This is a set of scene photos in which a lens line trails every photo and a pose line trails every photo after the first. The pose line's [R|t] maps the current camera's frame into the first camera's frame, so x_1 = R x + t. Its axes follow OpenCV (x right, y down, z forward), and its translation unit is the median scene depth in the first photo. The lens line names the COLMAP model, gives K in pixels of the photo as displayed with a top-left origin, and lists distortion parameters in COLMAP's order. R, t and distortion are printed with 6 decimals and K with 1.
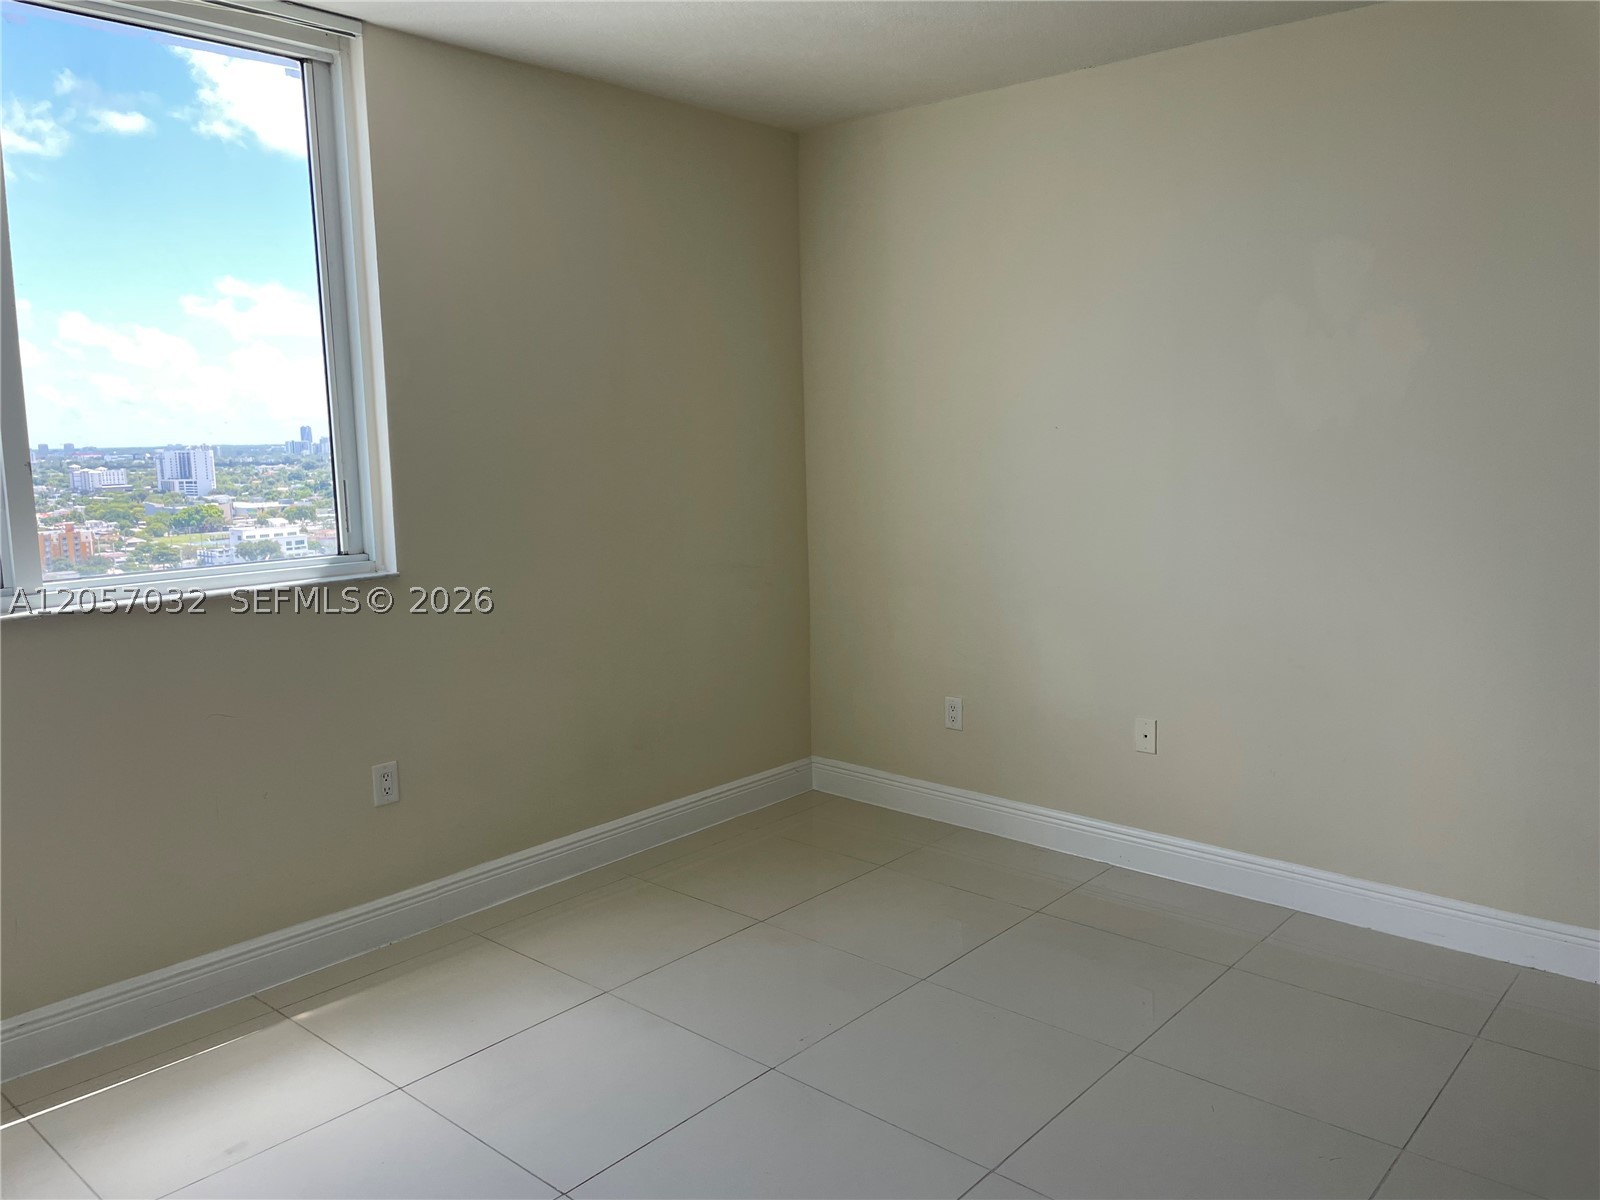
lens RADIAL K [[1208.3, 0, 800.6], [0, 1208.3, 588.6], [0, 0, 1]] dist [0.088498, -0.093650]
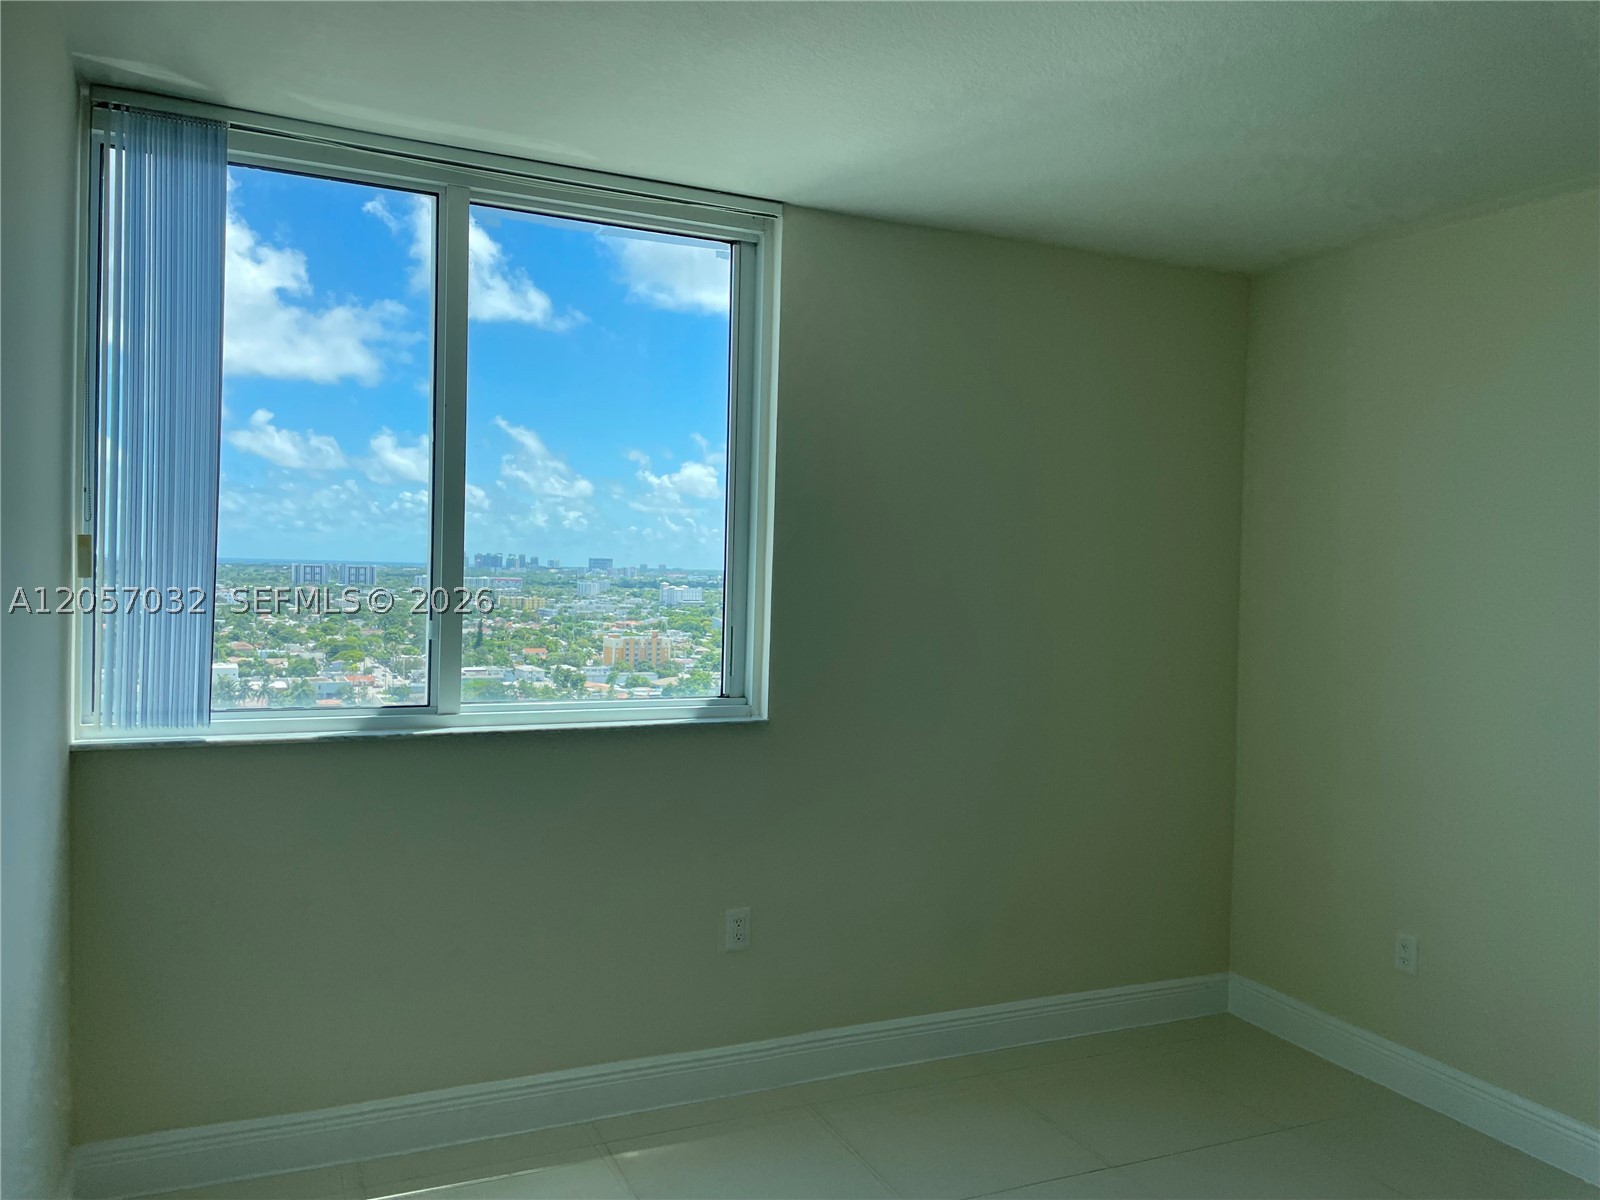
lens RADIAL K [[1208.3, 0, 808.2], [0, 1208.3, 596.6], [0, 0, 1]] dist [0.088498, -0.093650]
pose [[0.912049, 0.053427, -0.406586, 0.084695], [-0.095877, 0.991779, -0.084747, -0.026004], [0.398716, 0.116276, 0.909673, 0.065182]]
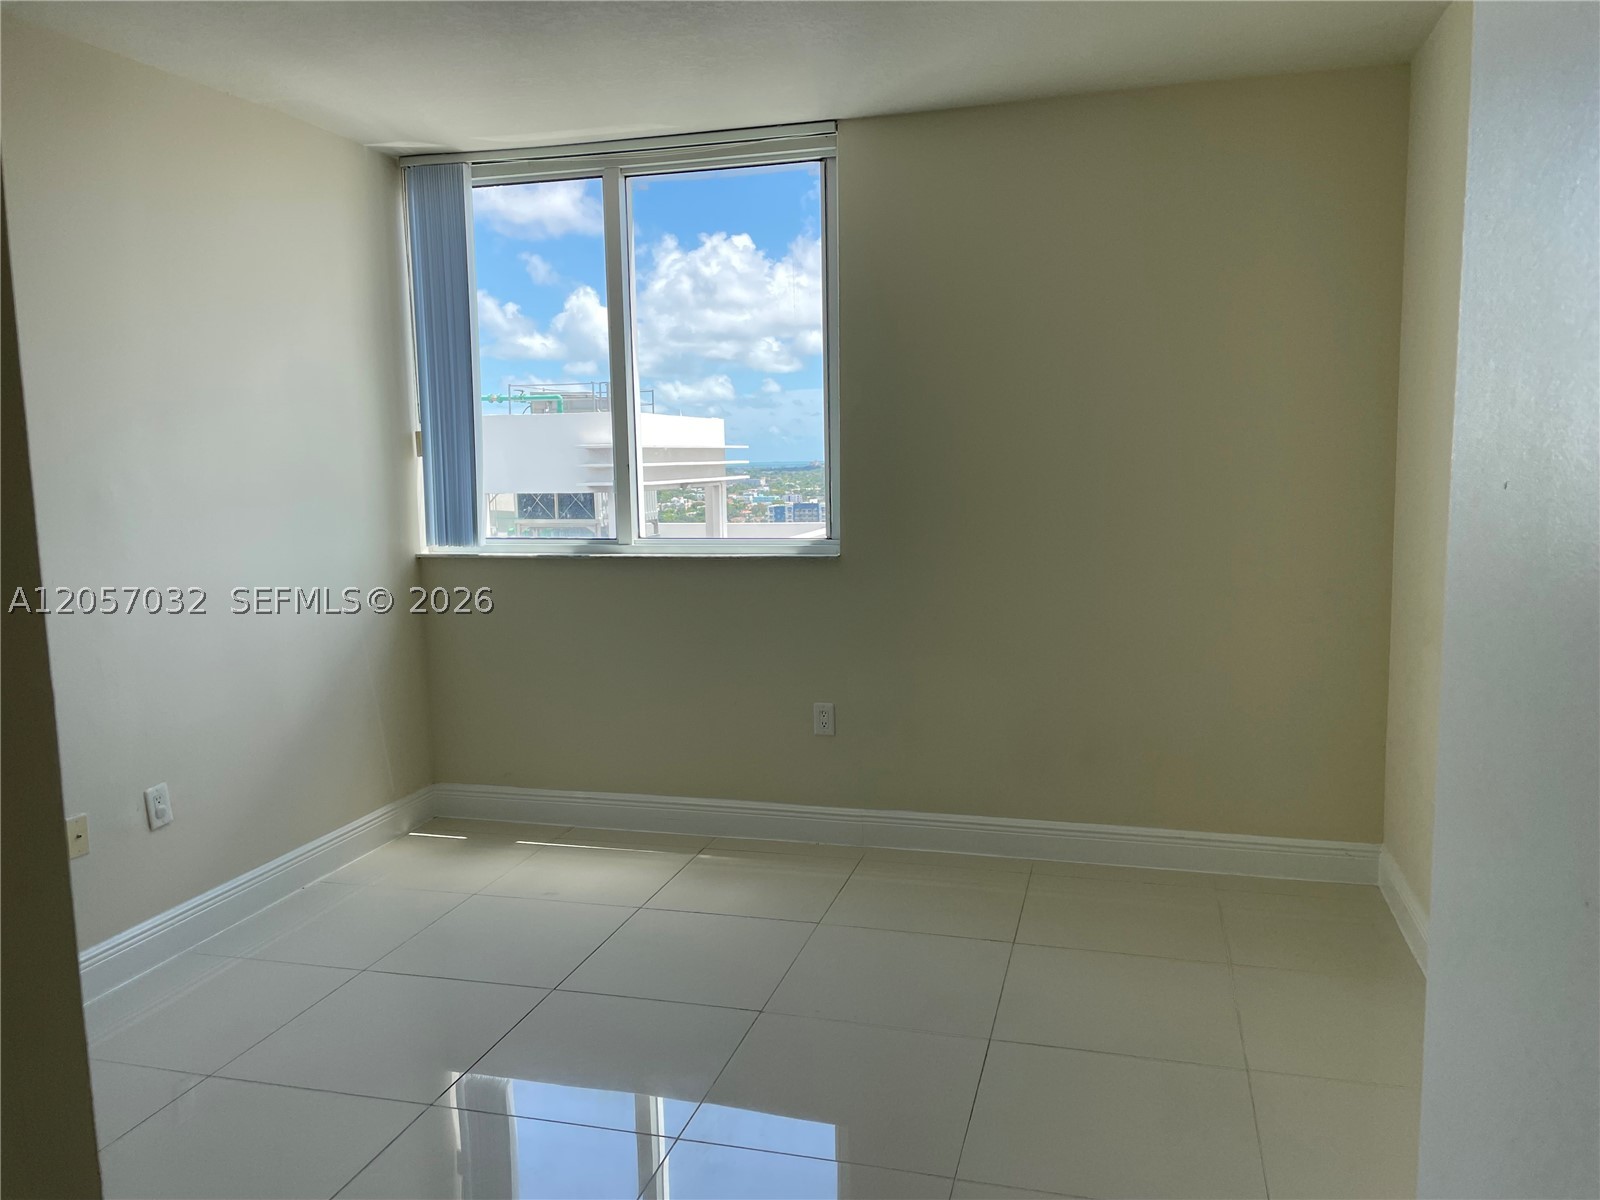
lens RADIAL K [[1208.3, 0, 798.4], [0, 1208.3, 601.5], [0, 0, 1]] dist [0.088498, -0.093650]
pose [[0.430652, 0.117476, -0.894840, 0.617734], [-0.107069, 0.991141, 0.078591, -0.047203], [0.896145, 0.061964, 0.439414, 0.333309]]
